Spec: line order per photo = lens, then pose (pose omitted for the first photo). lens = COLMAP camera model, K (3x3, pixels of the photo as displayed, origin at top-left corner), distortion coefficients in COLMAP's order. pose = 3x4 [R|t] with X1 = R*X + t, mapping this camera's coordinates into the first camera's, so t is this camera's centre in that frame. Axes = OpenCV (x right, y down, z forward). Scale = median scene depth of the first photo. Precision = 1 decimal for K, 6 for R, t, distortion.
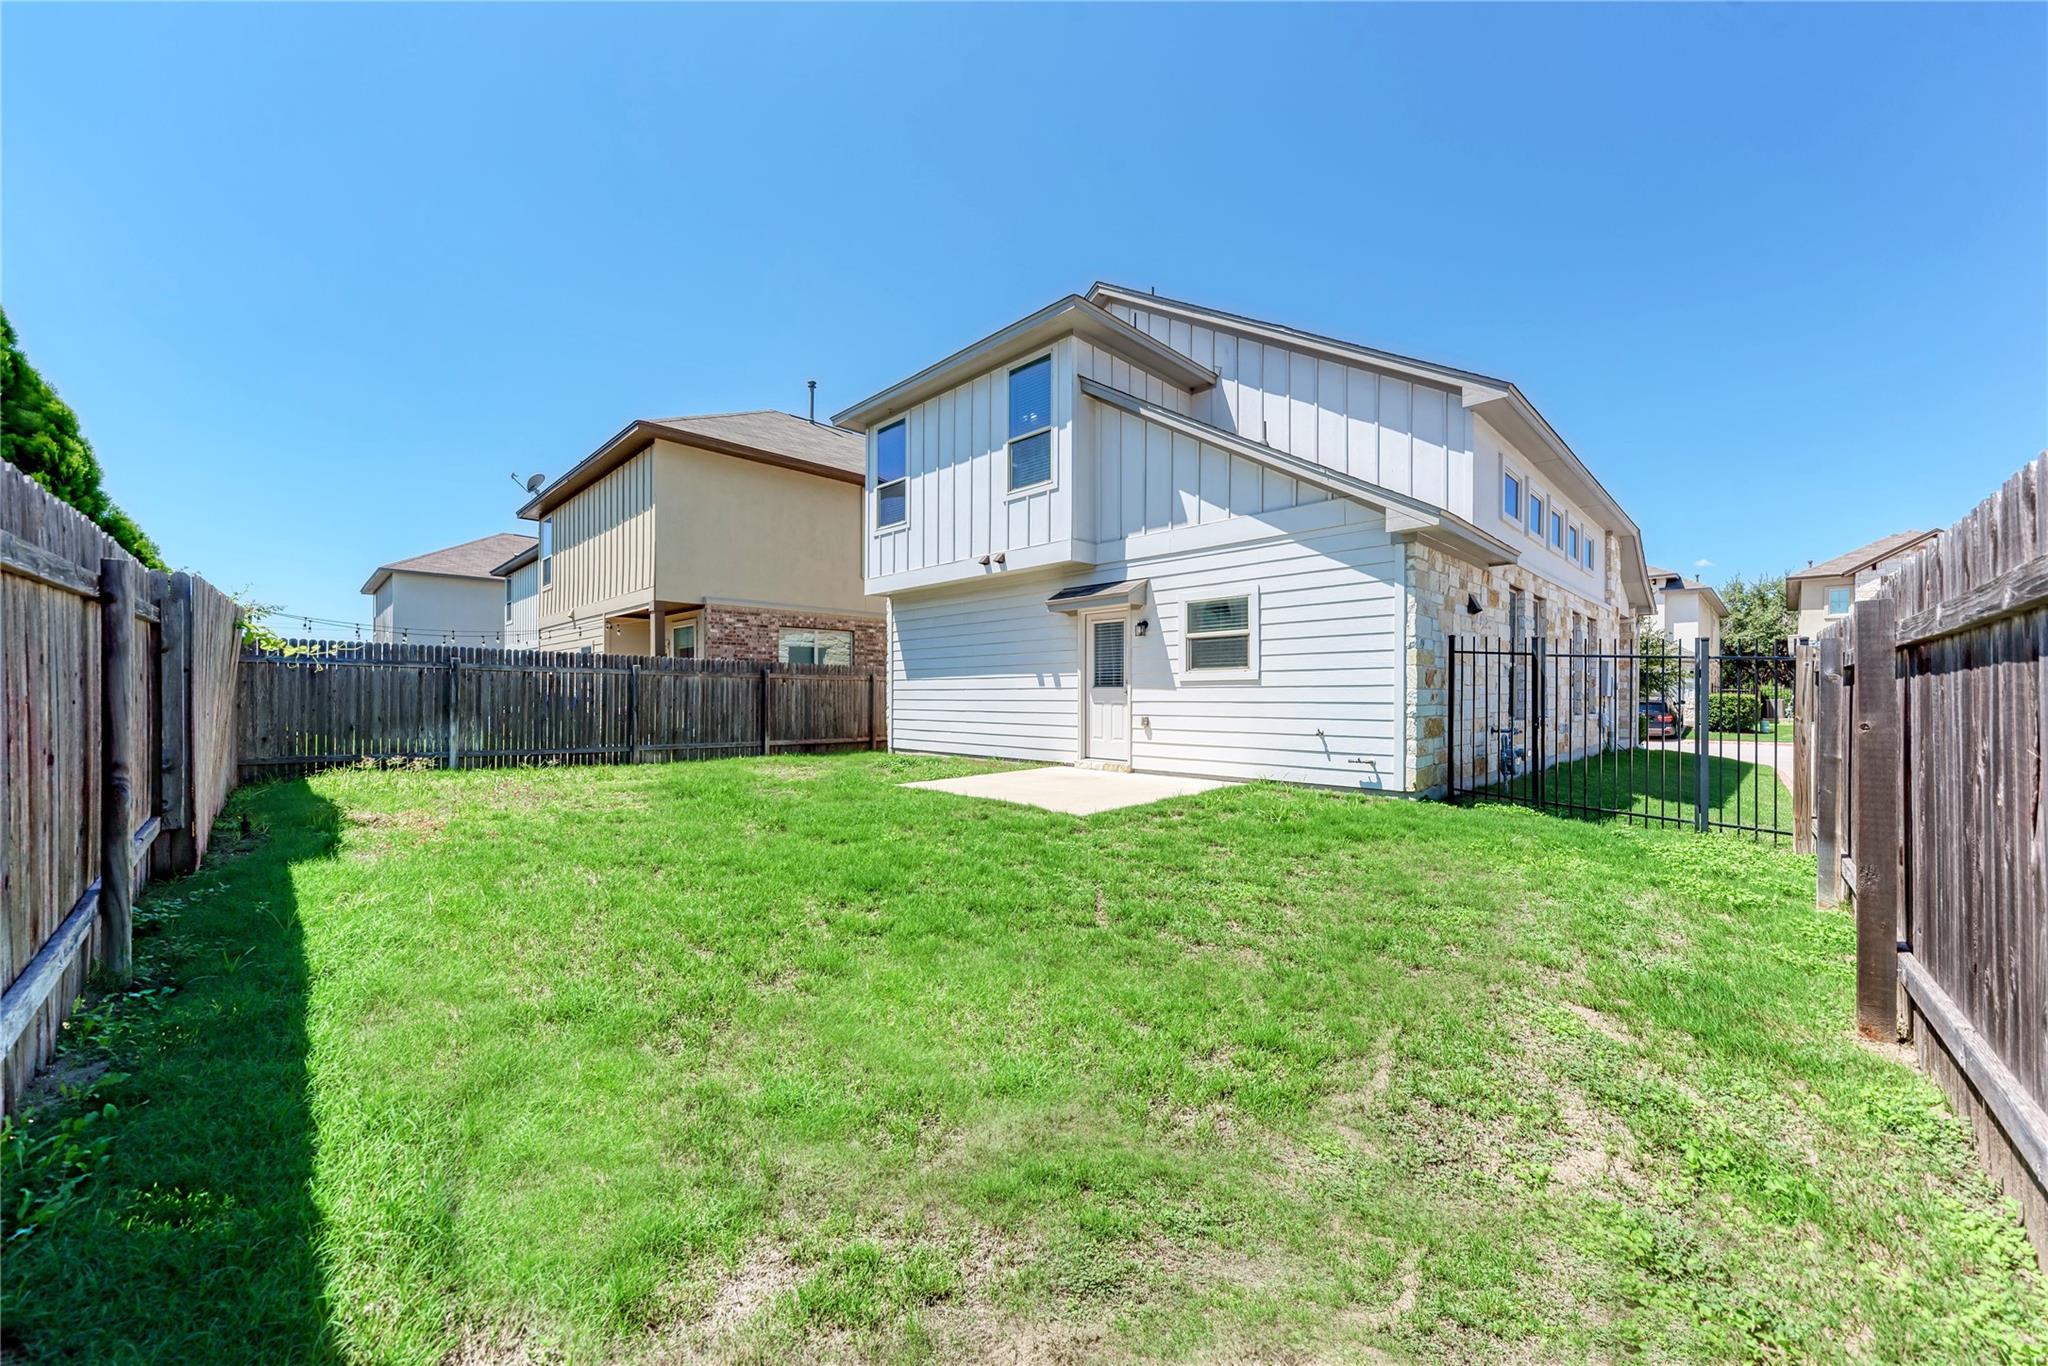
lens RADIAL K [[745.5, 0, 1016.5], [0, 745.5, 695.1], [0, 0, 1]] dist [0.006286, 0.000001]
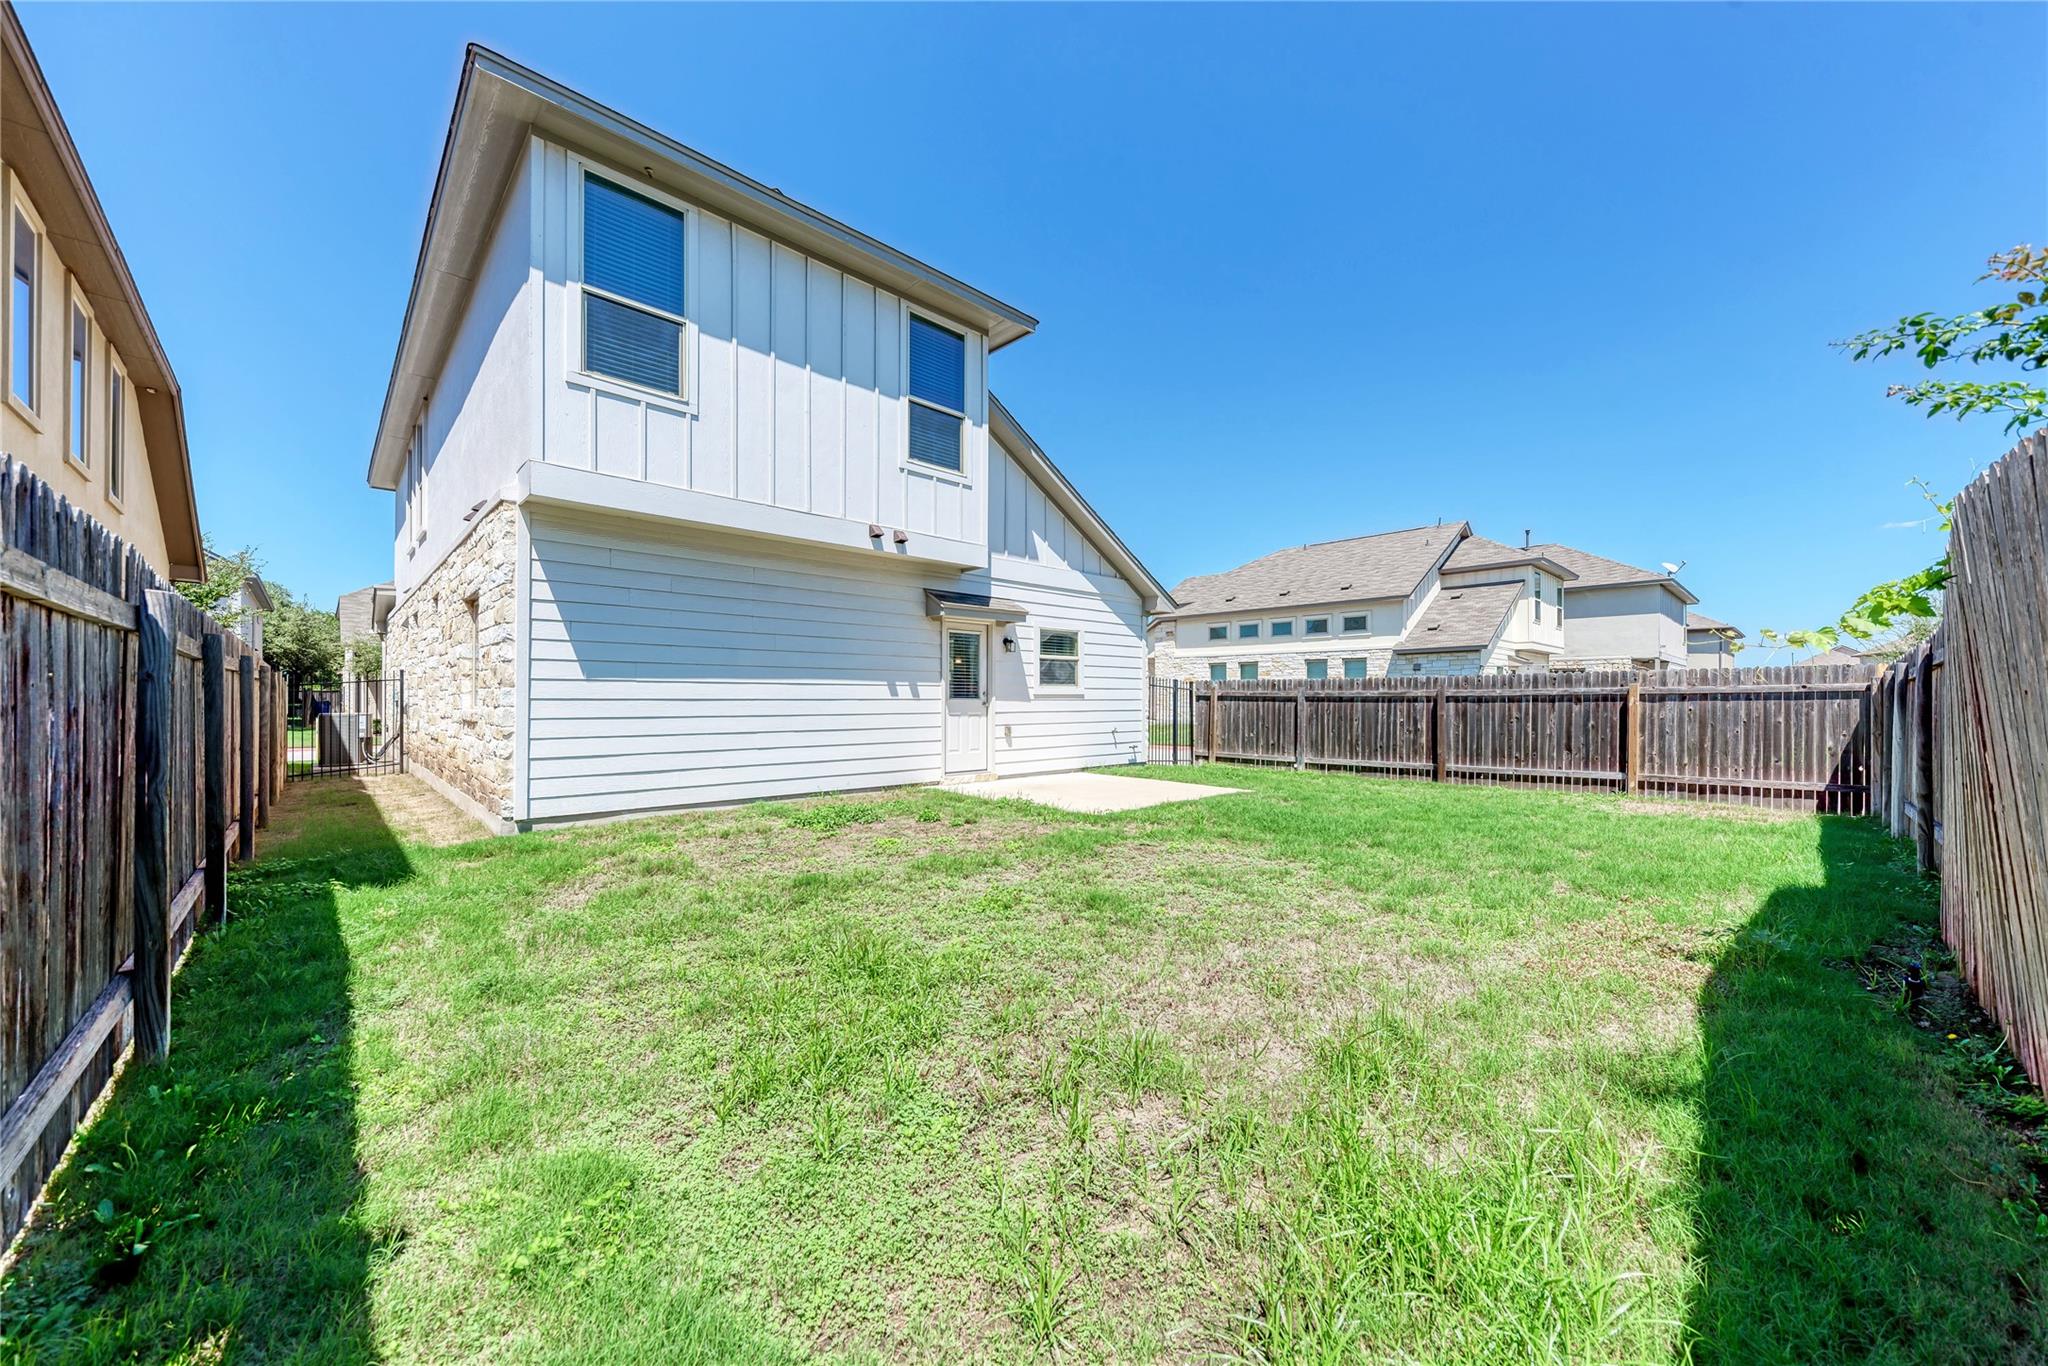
lens RADIAL K [[745.5, 0, 1015.5], [0, 745.5, 697.1], [0, 0, 1]] dist [0.006286, 0.000001]
pose [[0.024290, 0.002411, 0.999702, -0.860854], [-0.002699, 0.999994, -0.002346, -0.010377], [-0.999701, -0.002641, 0.024297, 0.901357]]
